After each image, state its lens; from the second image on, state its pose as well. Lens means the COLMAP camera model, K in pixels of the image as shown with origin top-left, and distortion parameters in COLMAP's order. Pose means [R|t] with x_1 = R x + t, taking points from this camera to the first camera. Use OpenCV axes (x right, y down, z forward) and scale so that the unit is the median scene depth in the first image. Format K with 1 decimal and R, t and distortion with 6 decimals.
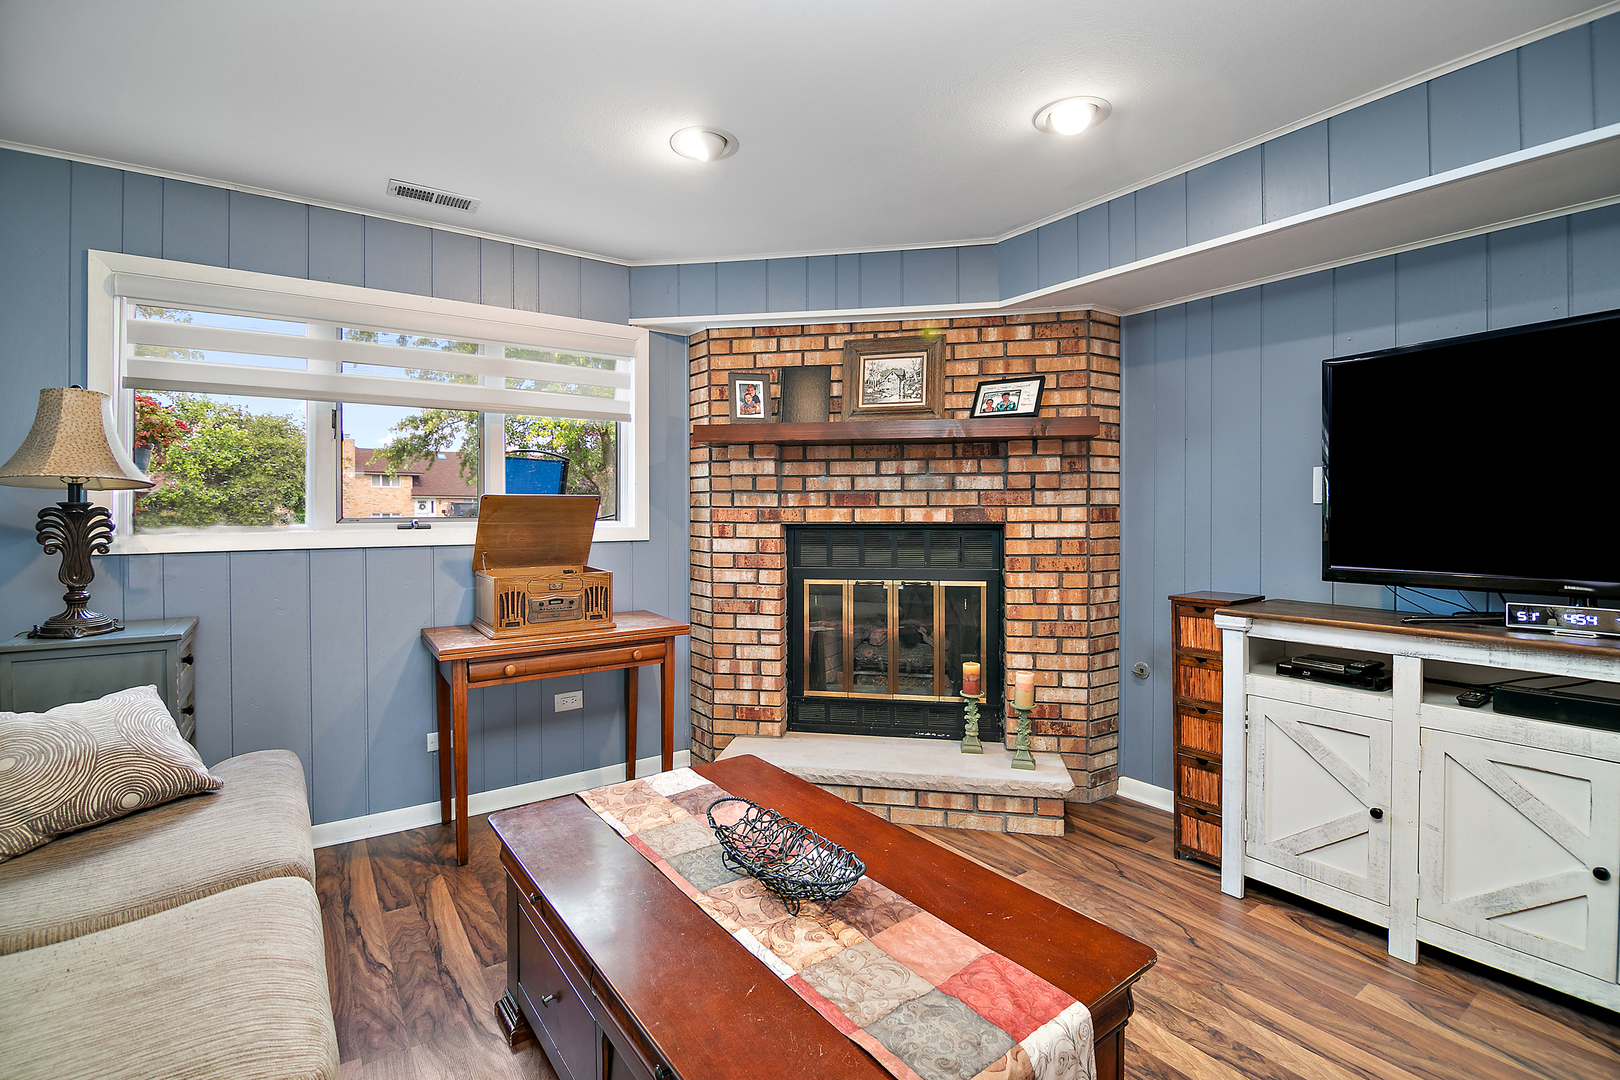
lens RADIAL K [[738.1, 0, 806.3], [0, 738.1, 513.9], [0, 0, 1]] dist [-0.000157, -0.011660]
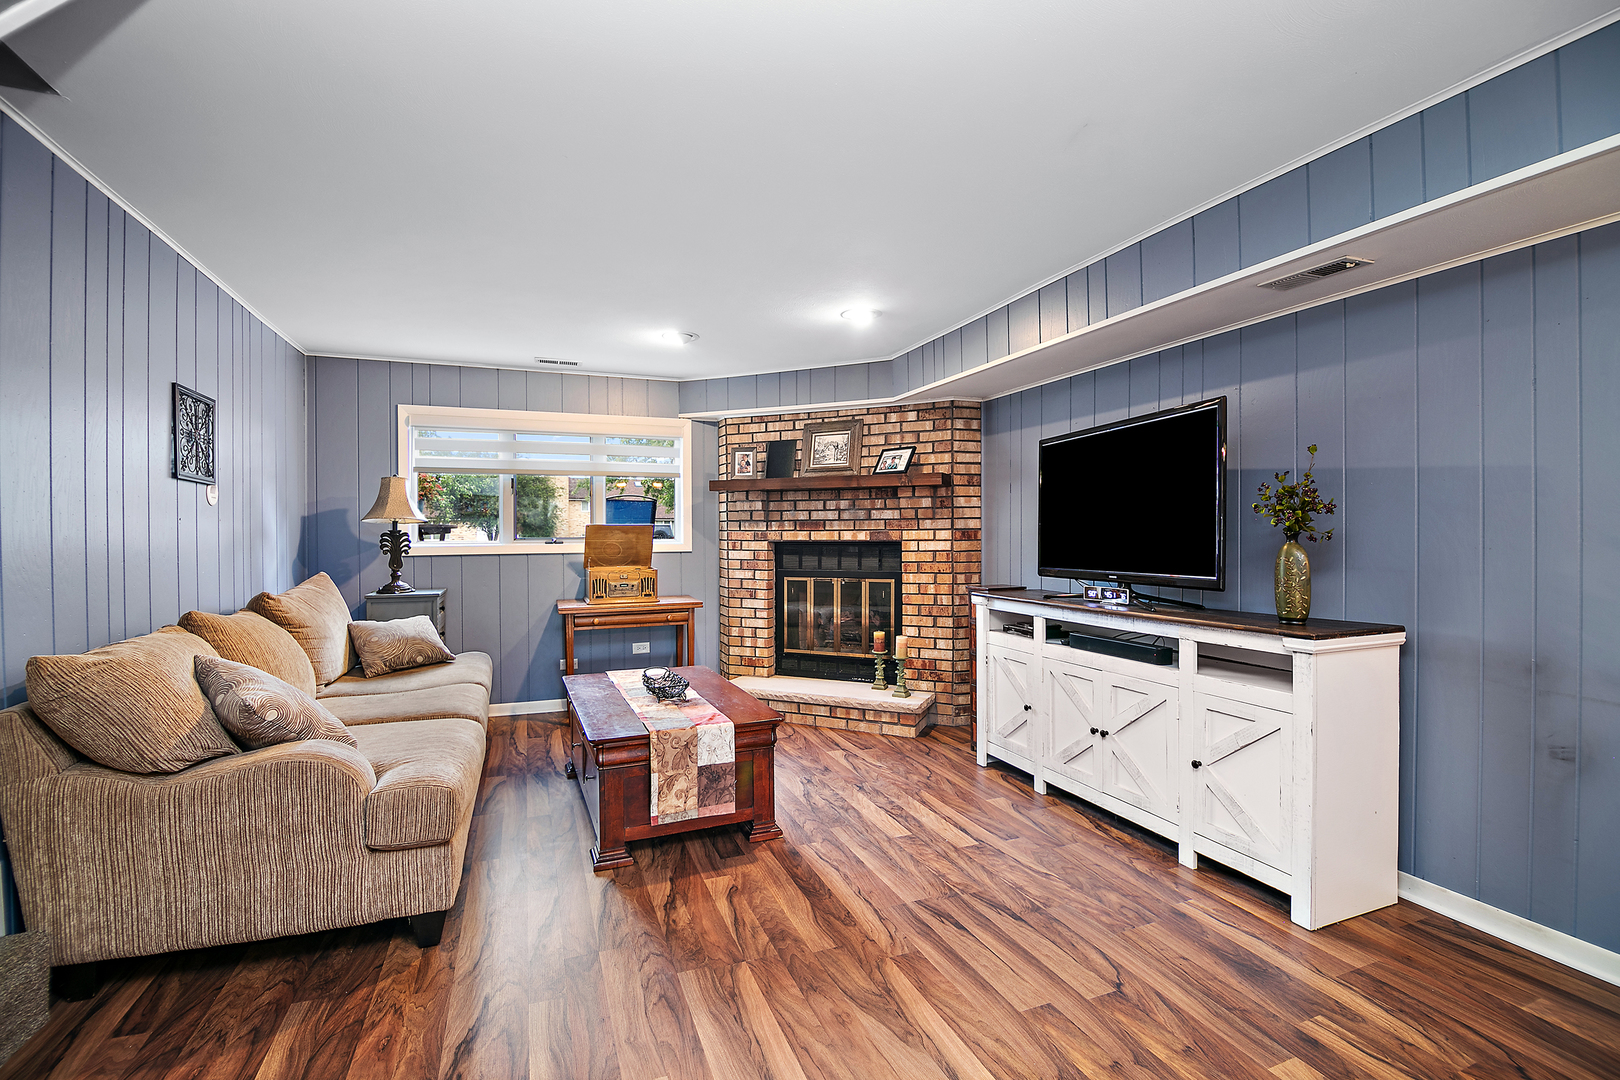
lens RADIAL K [[720.9, 0, 804.9], [0, 720.9, 534.5], [0, 0, 1]] dist [0.002023, 0.000051]
pose [[0.971507, -0.001140, -0.237008, 0.431753], [0.001289, 0.999999, 0.000474, -0.001685], [0.237008, -0.000766, 0.971507, -0.501055]]
